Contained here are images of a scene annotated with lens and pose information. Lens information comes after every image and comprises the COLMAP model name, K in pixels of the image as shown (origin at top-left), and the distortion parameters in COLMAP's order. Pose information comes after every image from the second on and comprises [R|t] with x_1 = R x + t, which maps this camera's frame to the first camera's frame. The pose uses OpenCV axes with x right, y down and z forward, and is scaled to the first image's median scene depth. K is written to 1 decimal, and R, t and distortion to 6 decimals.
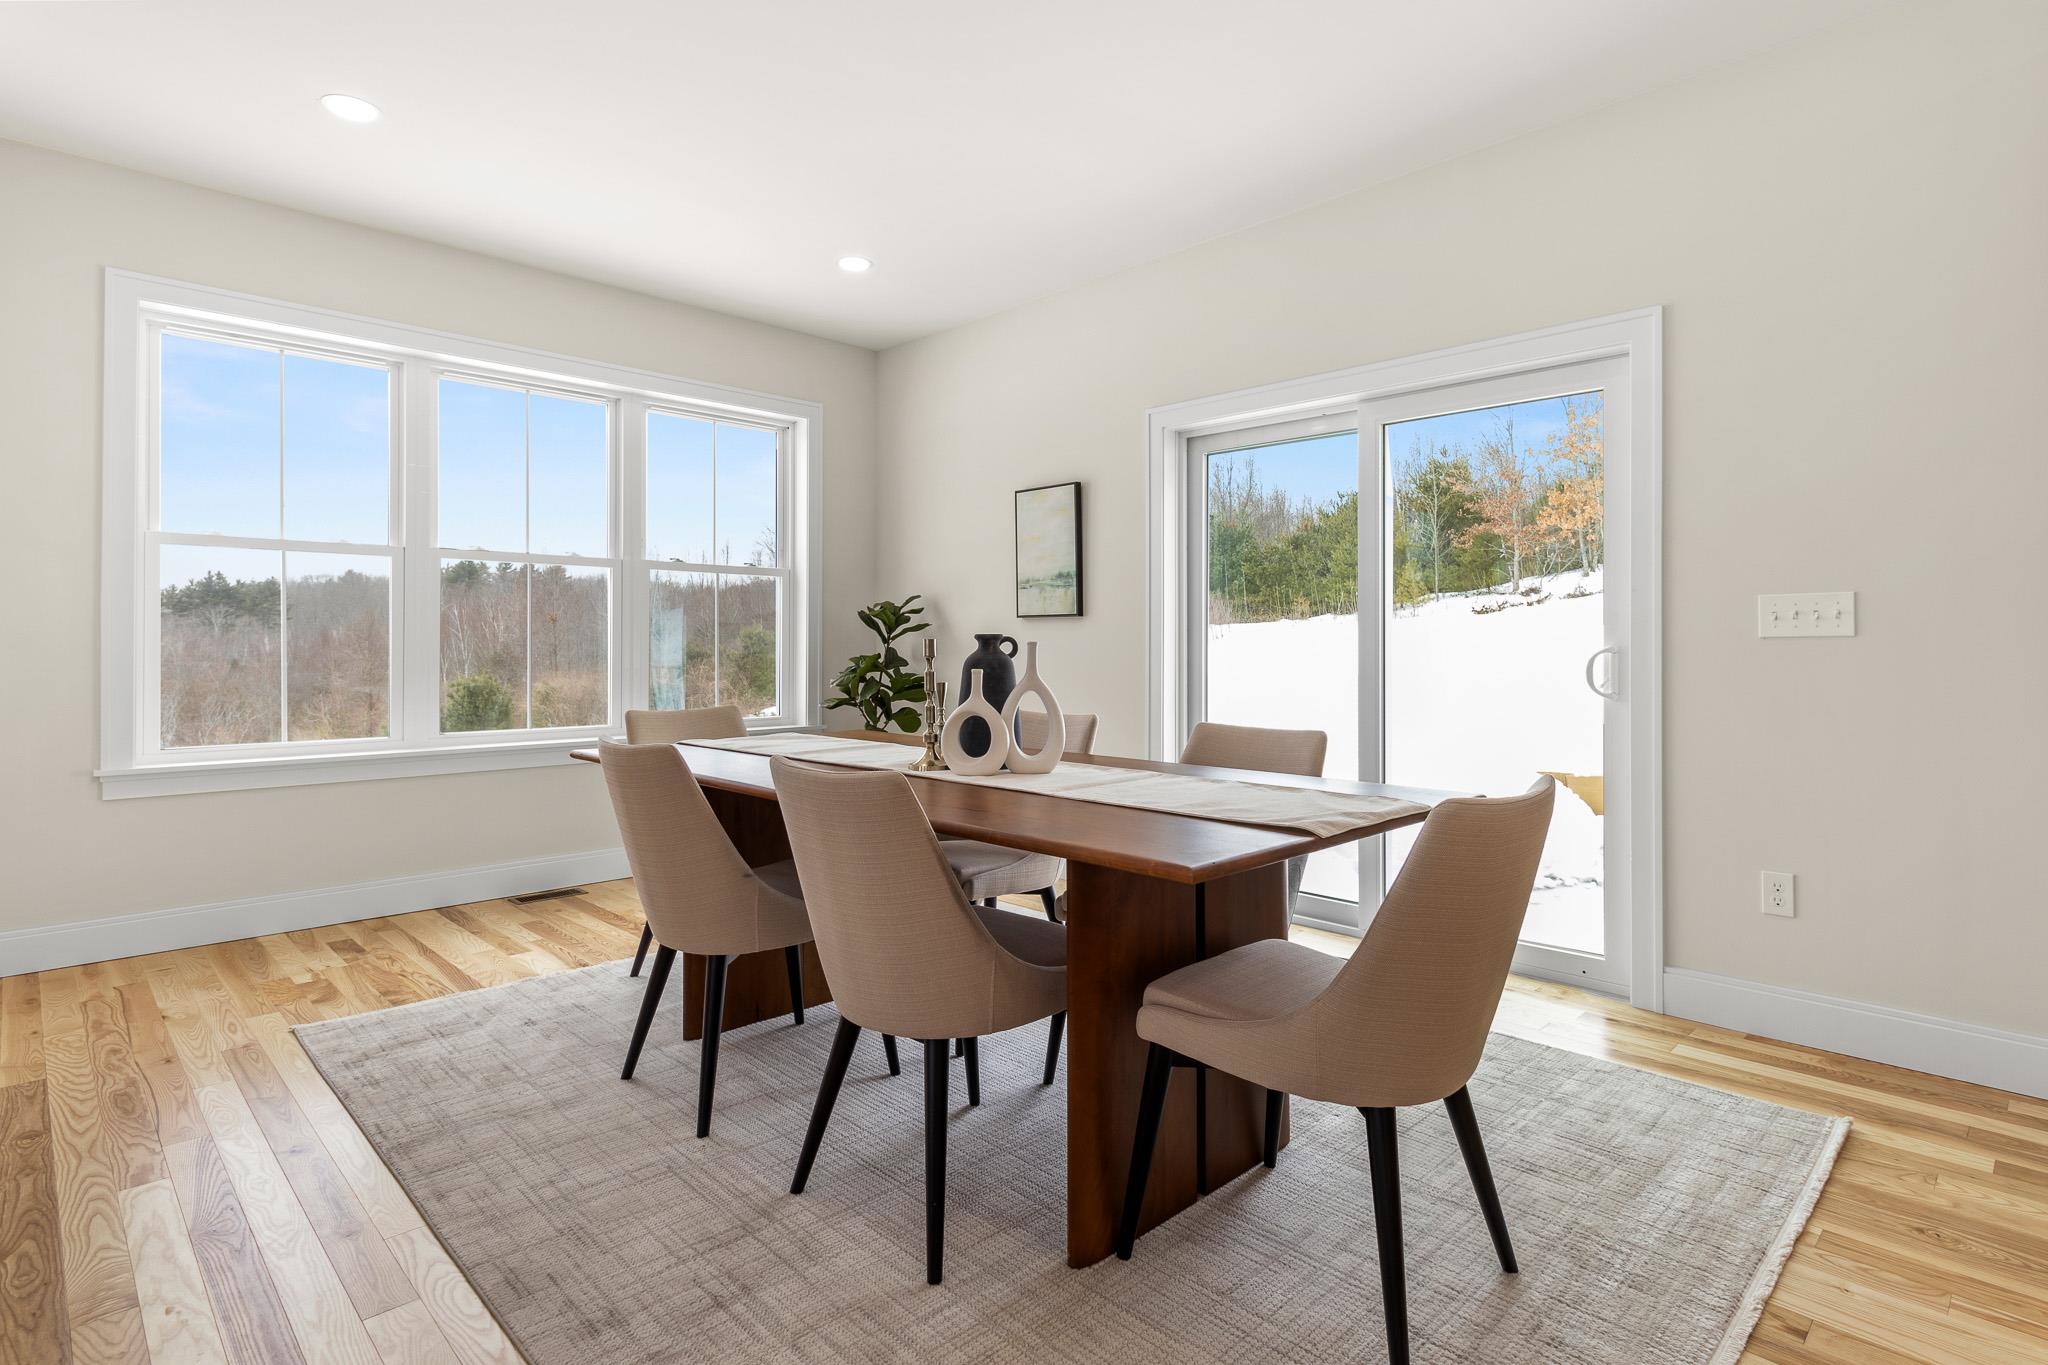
lens RADIAL K [[1035.9, 0, 1035.8], [0, 1035.9, 646.6], [0, 0, 1]] dist [-0.000296, 0.000097]
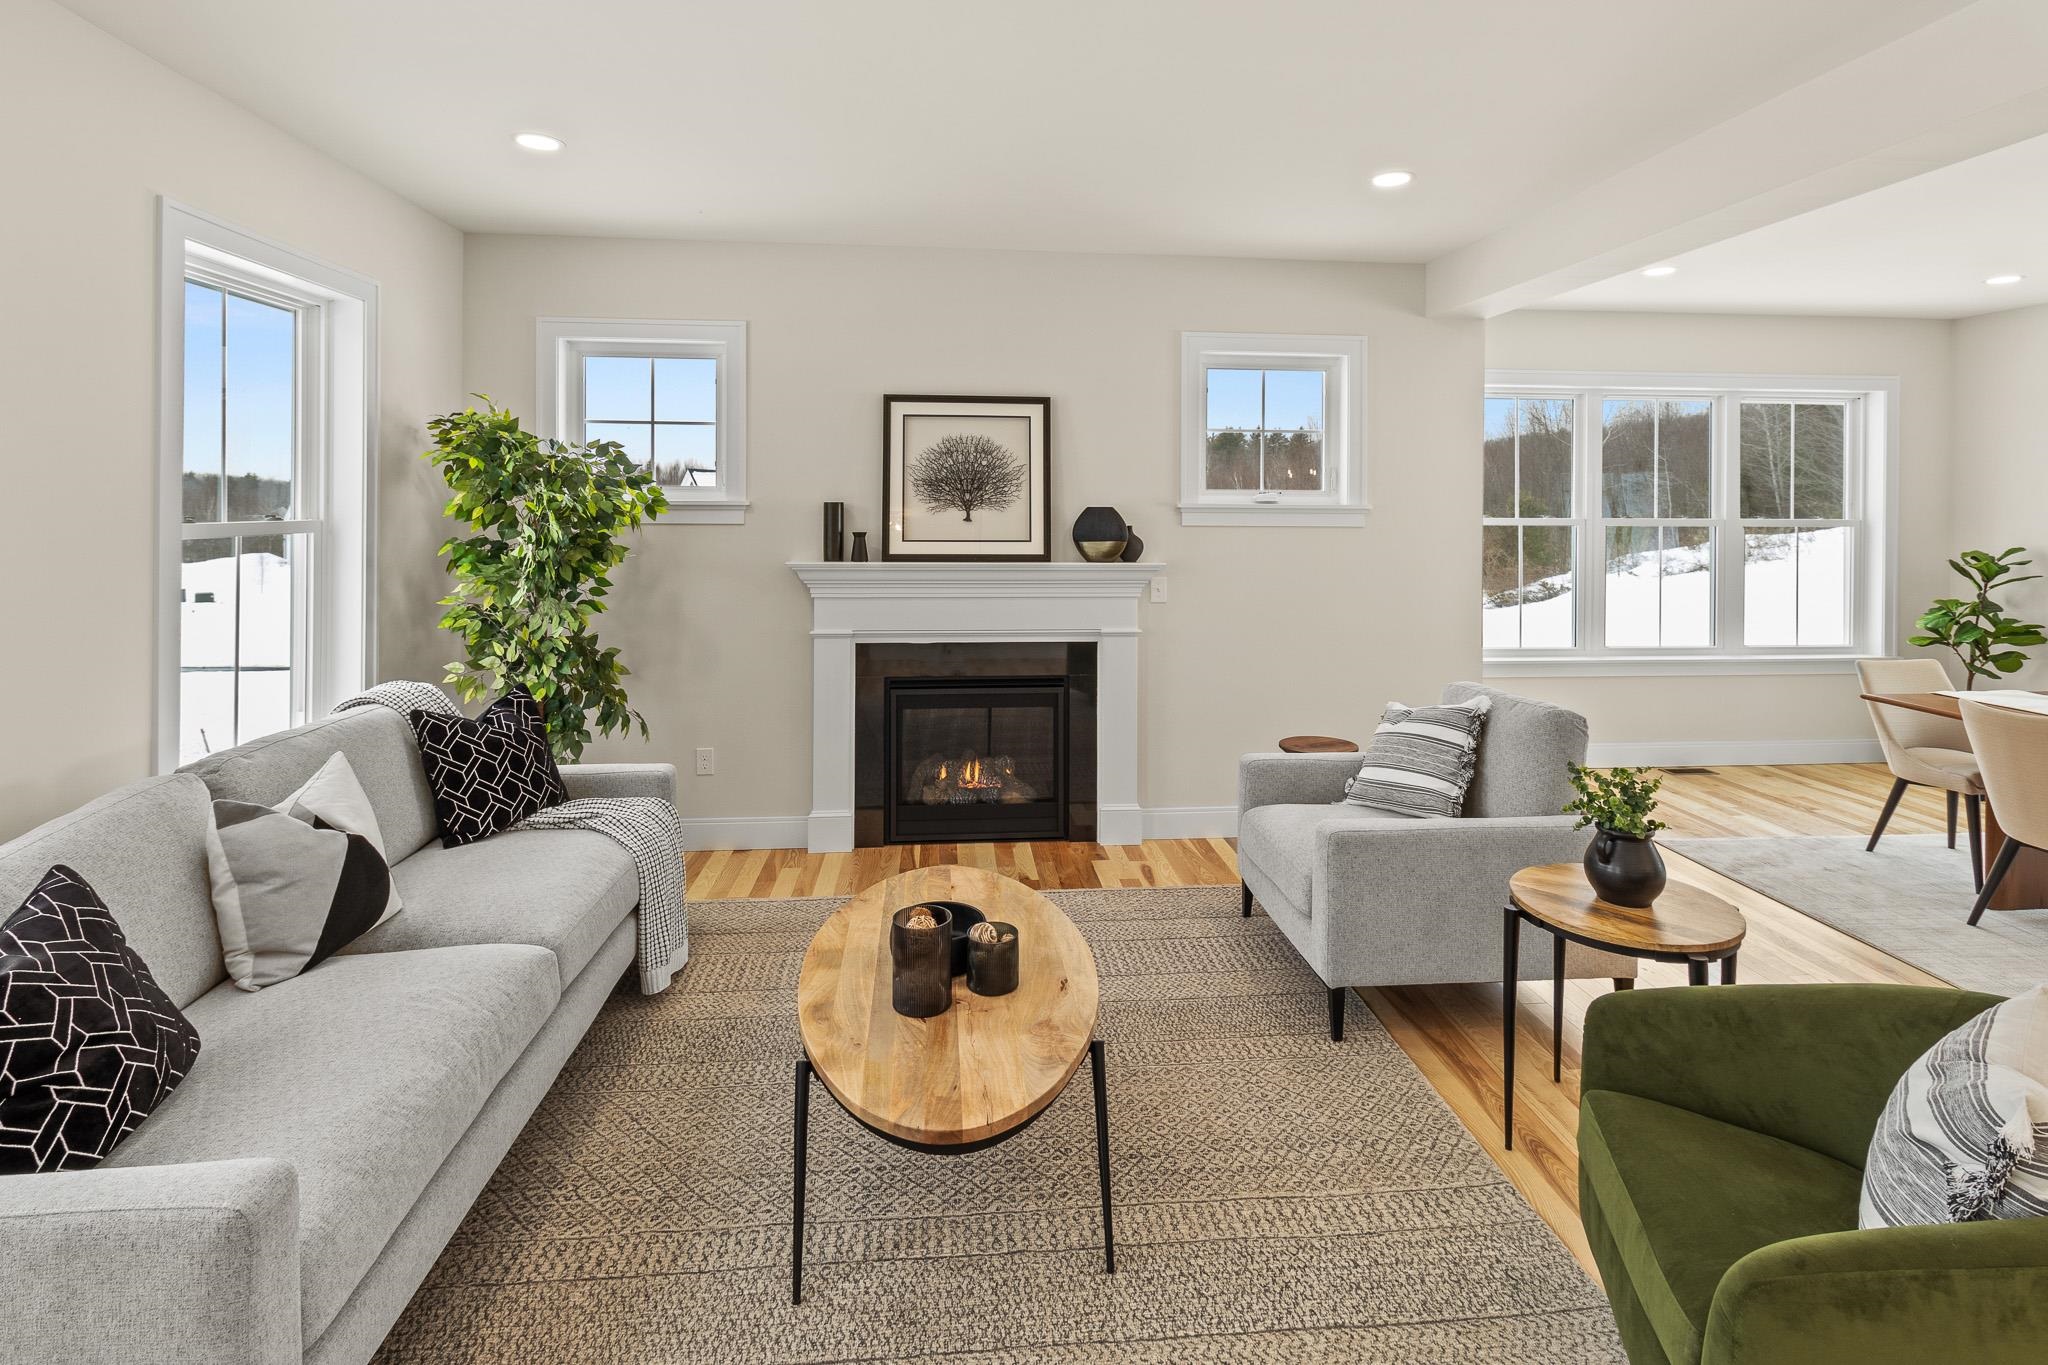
lens RADIAL K [[996.8, 0, 1032.1], [0, 996.8, 502.1], [0, 0, 1]] dist [-0.000239, 0.000508]
pose [[0.767453, 0.003300, -0.641097, -0.424624], [-0.004023, 0.999992, 0.000331, -0.166389], [0.641092, 0.002325, 0.767460, -0.827469]]
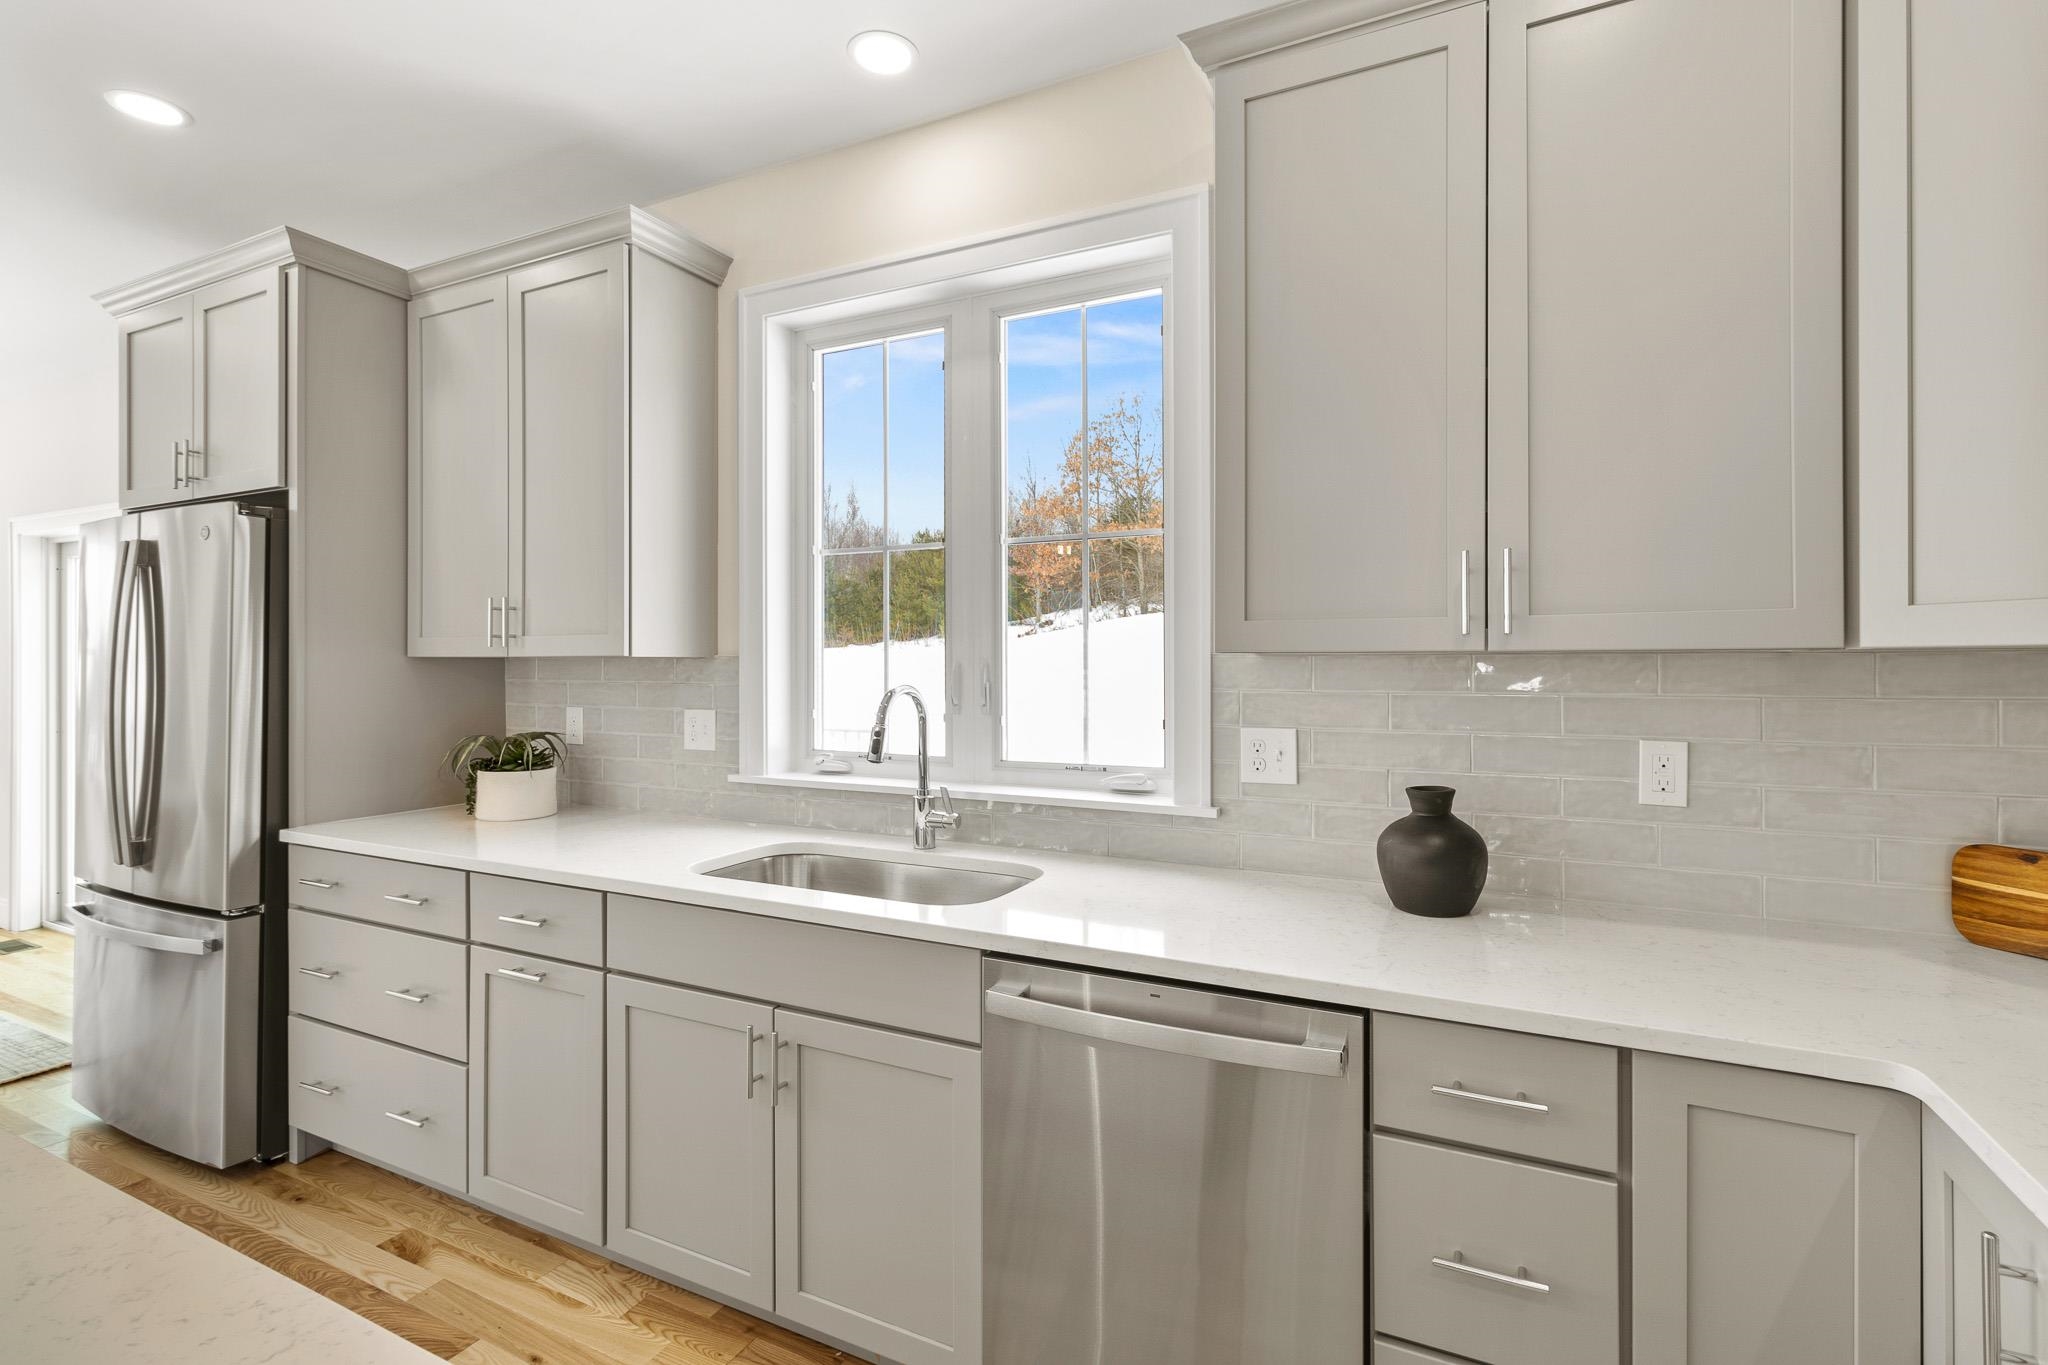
lens RADIAL K [[945.0, 0, 1034.7], [0, 945.0, 663.6], [0, 0, 1]] dist [0.001641, 0.000478]
pose [[0.944725, -0.002739, 0.327853, 1.239596], [0.002493, 0.999996, 0.001170, -0.088781], [-0.327855, -0.000288, 0.944728, -0.590281]]
